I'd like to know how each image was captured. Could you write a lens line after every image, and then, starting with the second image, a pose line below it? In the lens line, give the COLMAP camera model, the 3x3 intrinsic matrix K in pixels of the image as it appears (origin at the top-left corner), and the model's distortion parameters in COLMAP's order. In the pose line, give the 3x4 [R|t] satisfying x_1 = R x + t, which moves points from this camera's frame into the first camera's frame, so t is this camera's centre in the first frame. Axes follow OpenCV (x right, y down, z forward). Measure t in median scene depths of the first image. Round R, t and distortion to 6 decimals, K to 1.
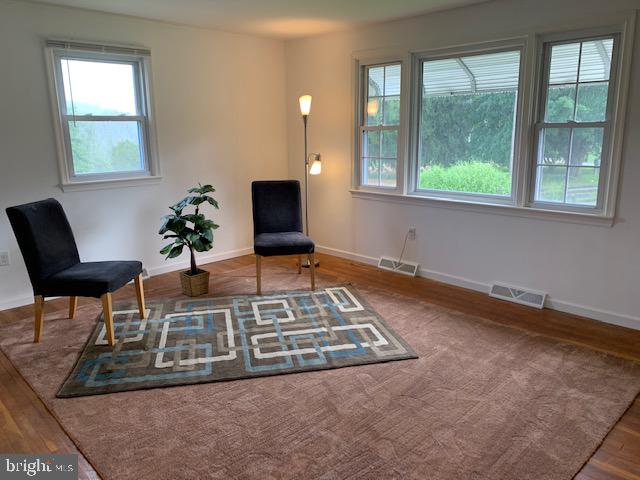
lens RADIAL K [[490.3, 0, 321.8], [0, 490.3, 241.4], [0, 0, 1]] dist [0.049437, -0.061527]
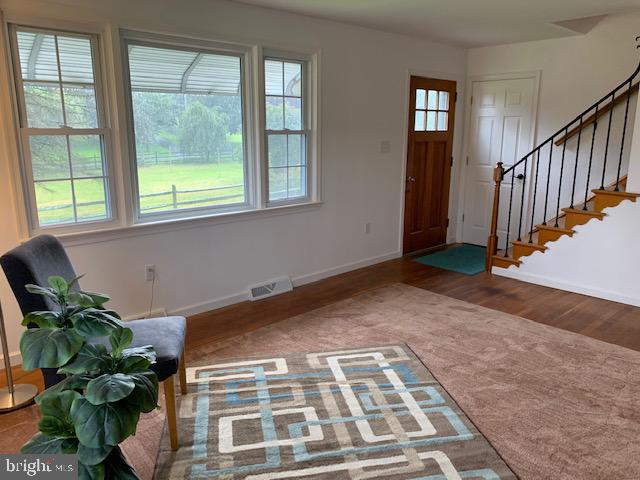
lens RADIAL K [[490.3, 0, 321.8], [0, 490.3, 241.4], [0, 0, 1]] dist [0.049437, -0.061527]
pose [[0.020351, -0.223434, 0.974507, -0.667898], [0.215551, 0.952766, 0.213948, -0.208516], [-0.976280, 0.205702, 0.067551, 0.850277]]
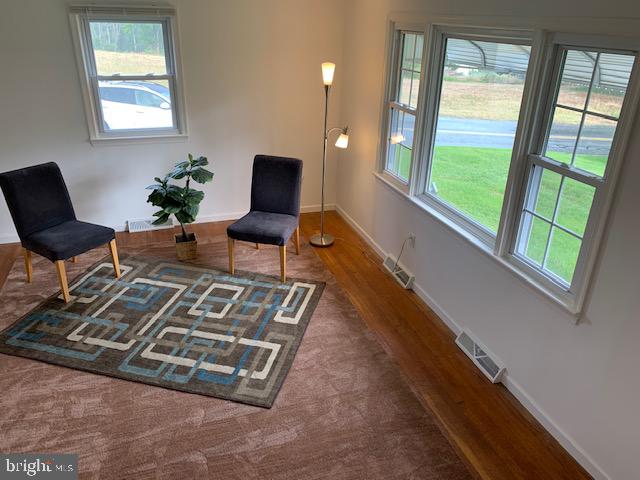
lens RADIAL K [[486.1, 0, 320.0], [0, 486.1, 240.0], [0, 0, 1]] dist [0.002105, 0.001658]
pose [[0.898889, 0.216264, -0.381088, 0.452715], [-0.133962, 0.963708, 0.230915, -0.241217], [0.417197, -0.156515, 0.895237, 0.206330]]
